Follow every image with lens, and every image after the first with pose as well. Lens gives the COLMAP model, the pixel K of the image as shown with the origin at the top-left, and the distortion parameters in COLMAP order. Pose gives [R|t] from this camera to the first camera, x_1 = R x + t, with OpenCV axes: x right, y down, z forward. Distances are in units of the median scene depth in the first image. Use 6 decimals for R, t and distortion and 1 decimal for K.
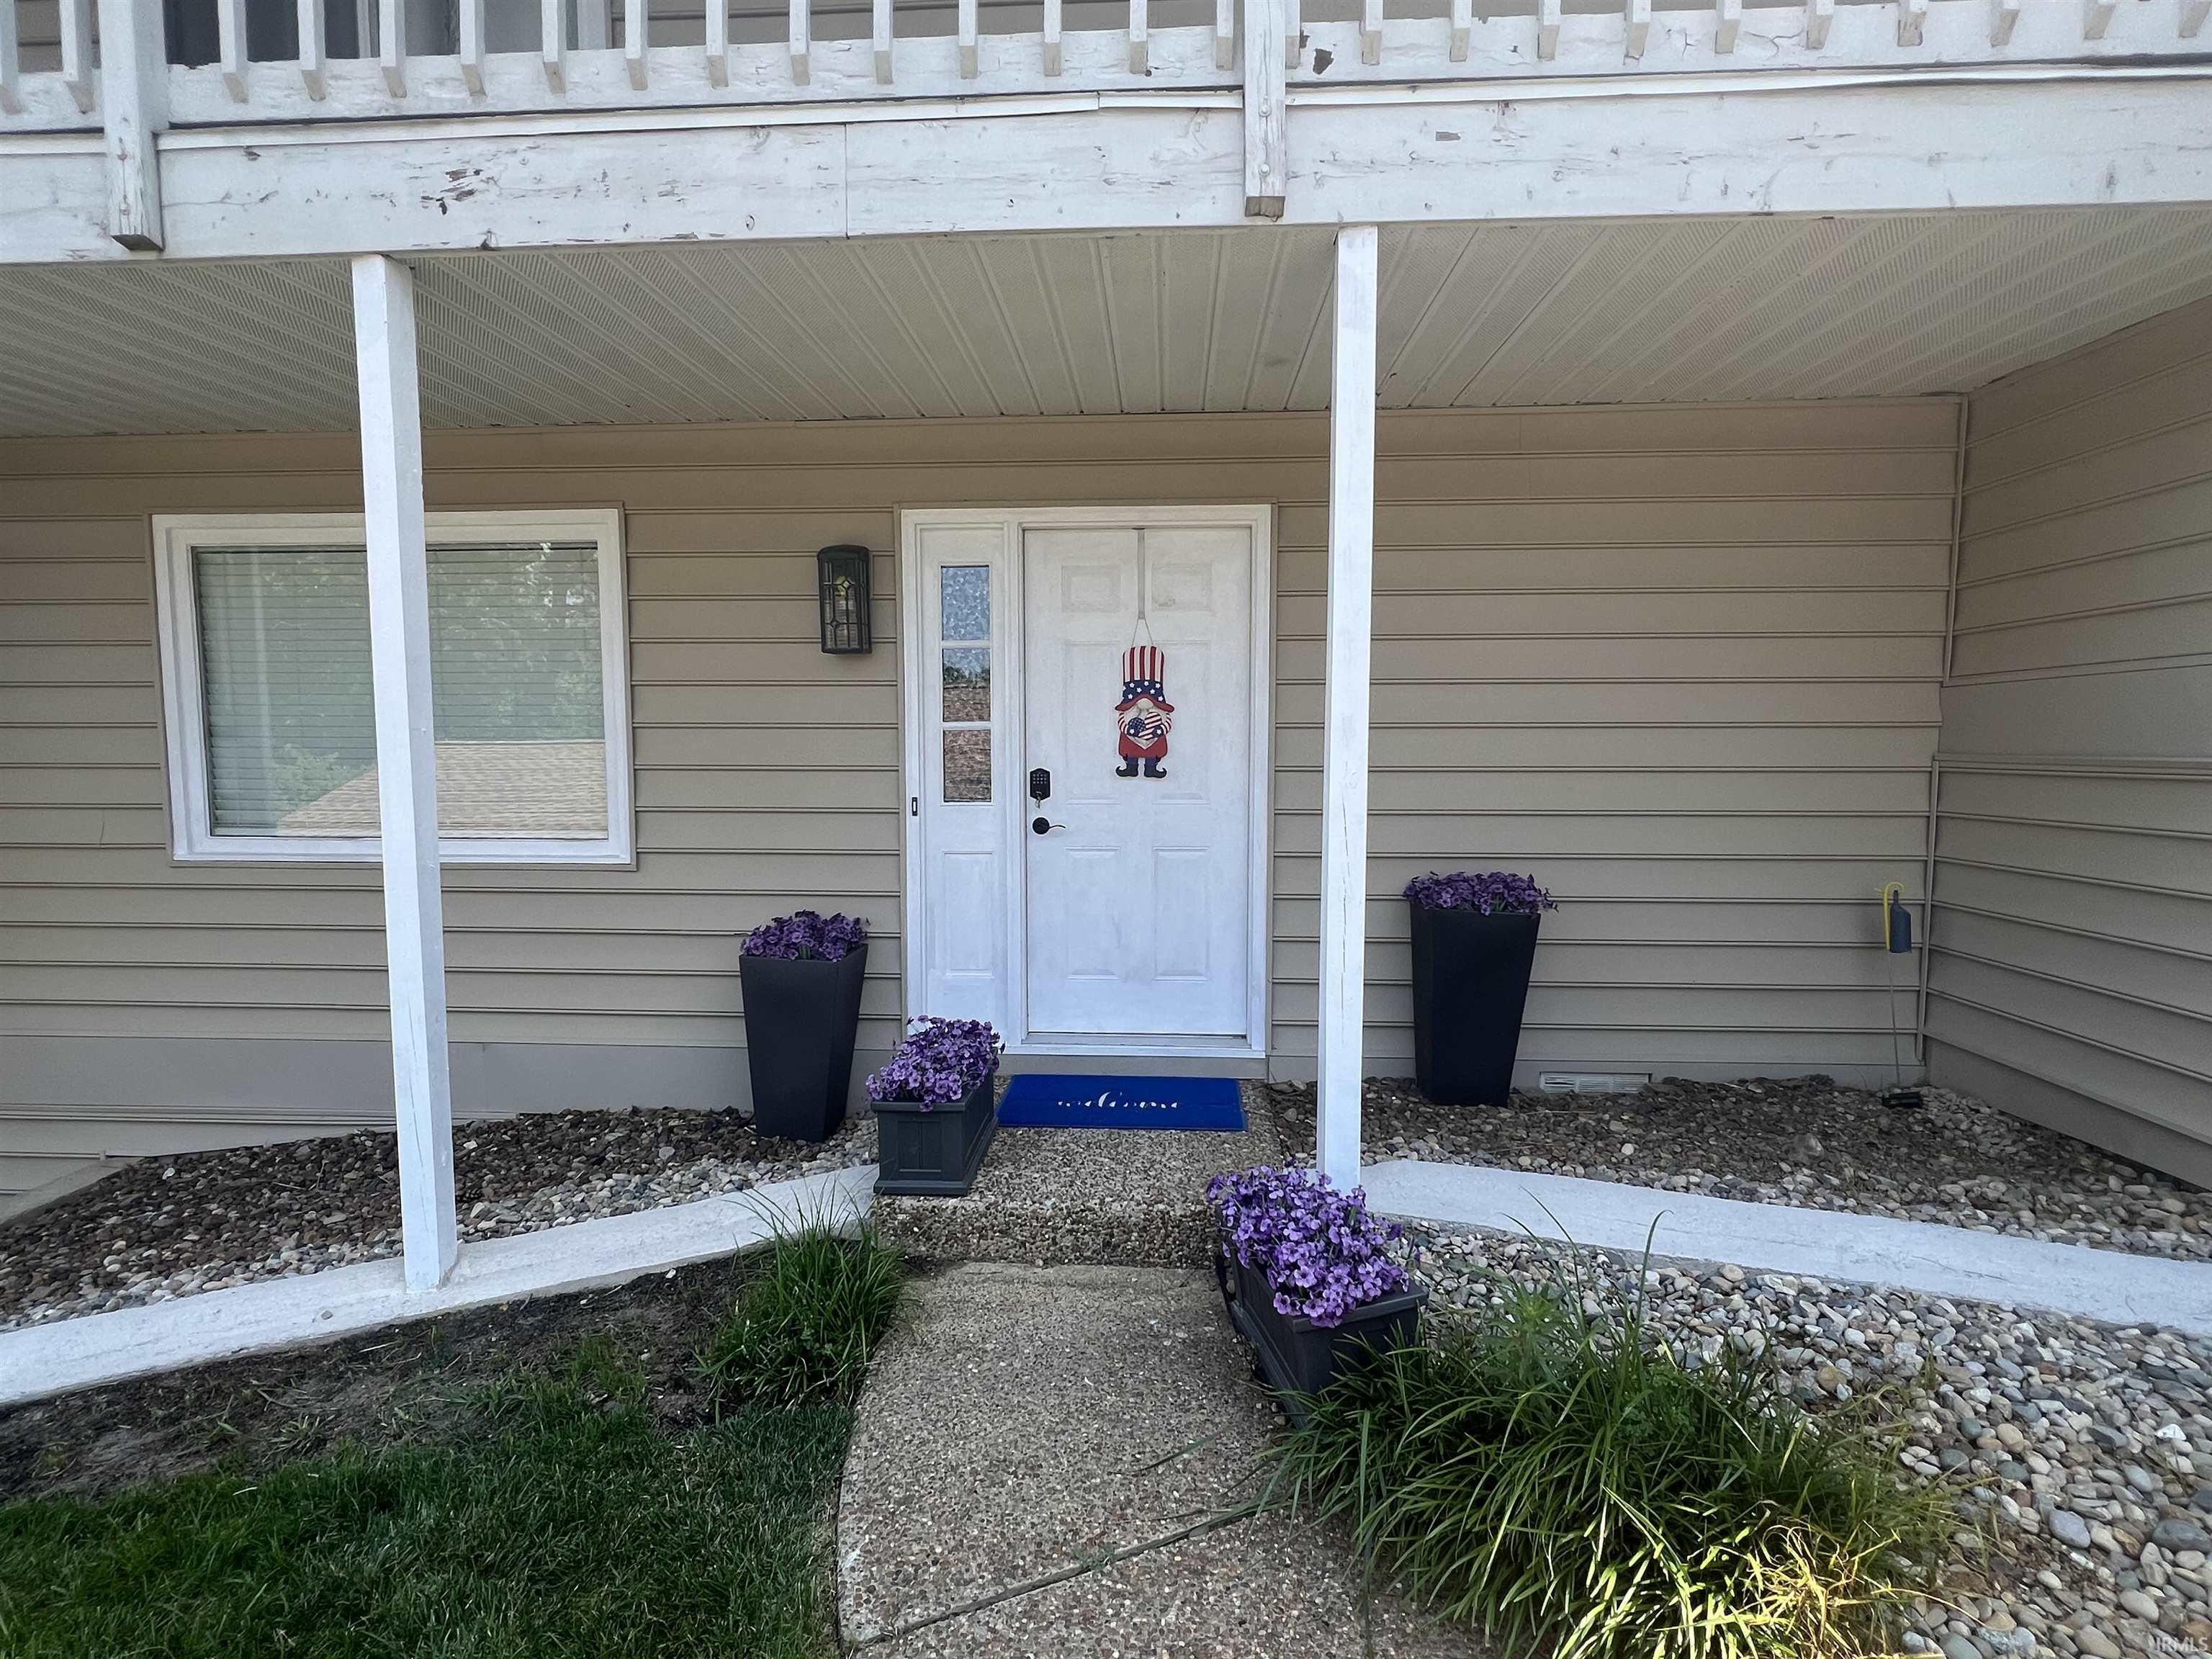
lens RADIAL K [[1098.5, 0, 1106.0], [0, 1098.5, 829.5], [0, 0, 1]] dist [-0.003098, 0.000627]
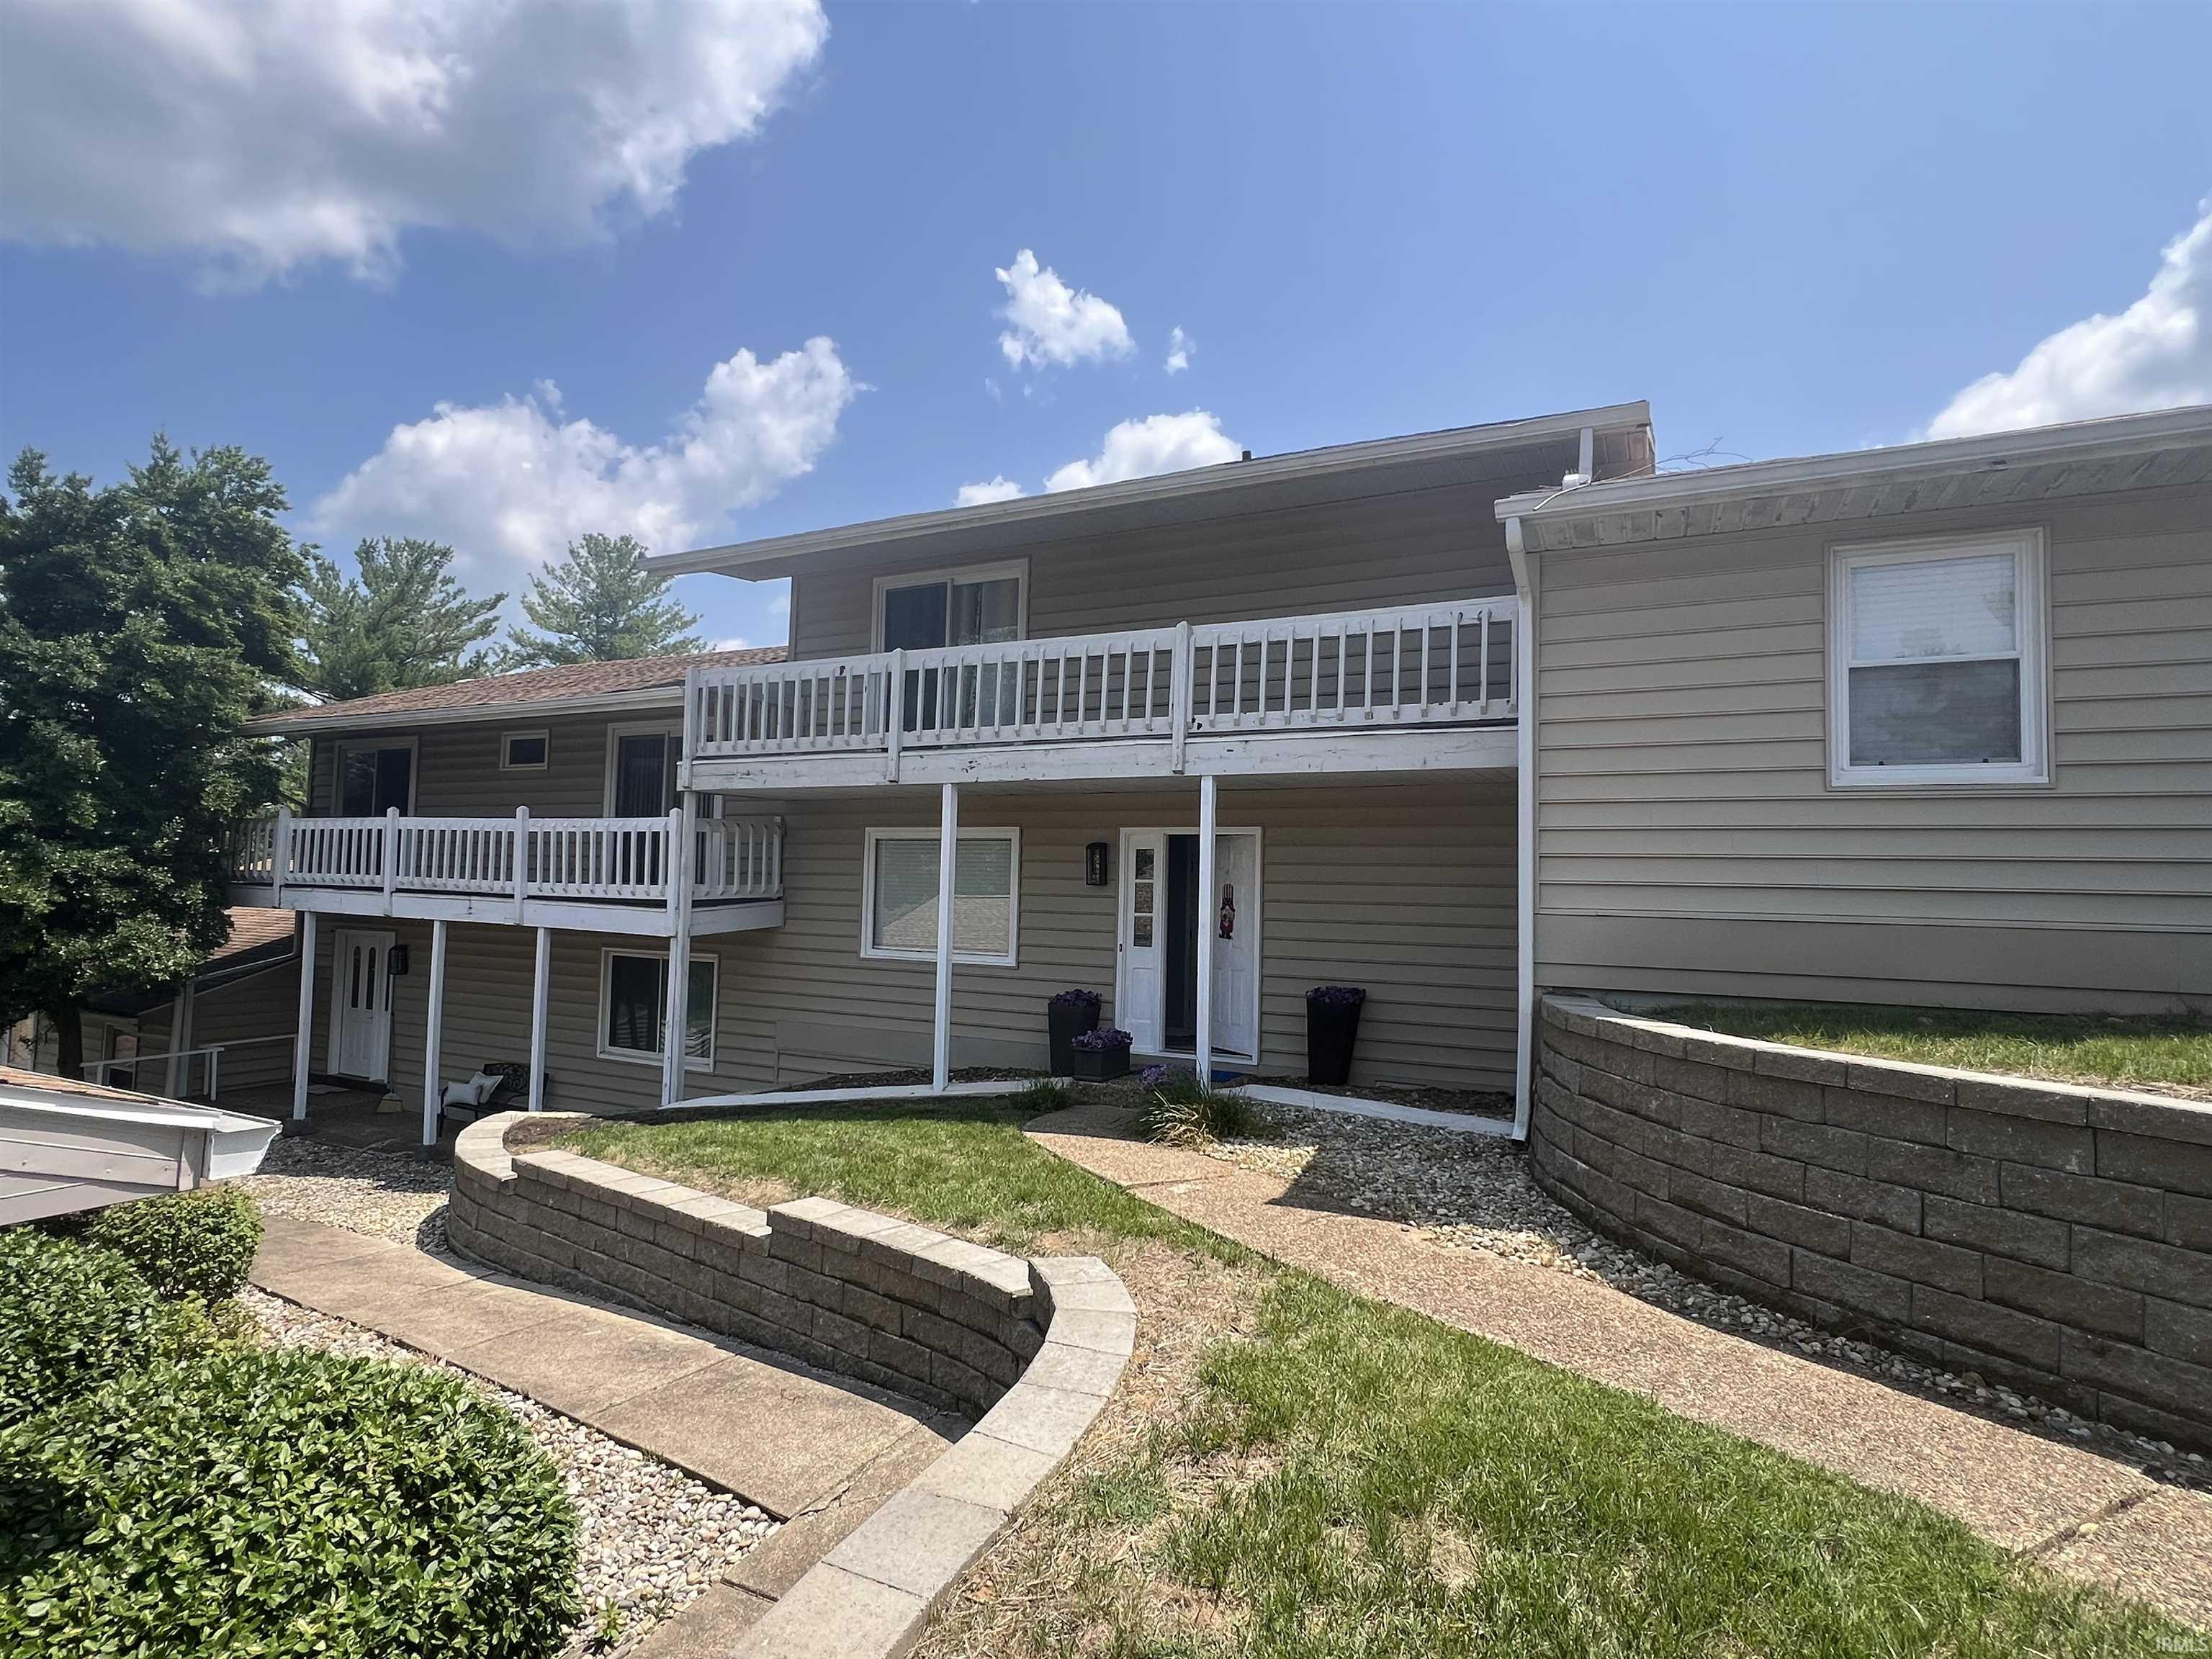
lens RADIAL K [[1111.5, 0, 1106.0], [0, 1111.5, 829.5], [0, 0, 1]] dist [0.002601, 0.000991]
pose [[0.923271, -0.000581, -0.384148, 0.745998], [-0.053274, 0.990143, -0.129537, 0.040447], [0.380437, 0.140062, 0.914139, -1.308774]]
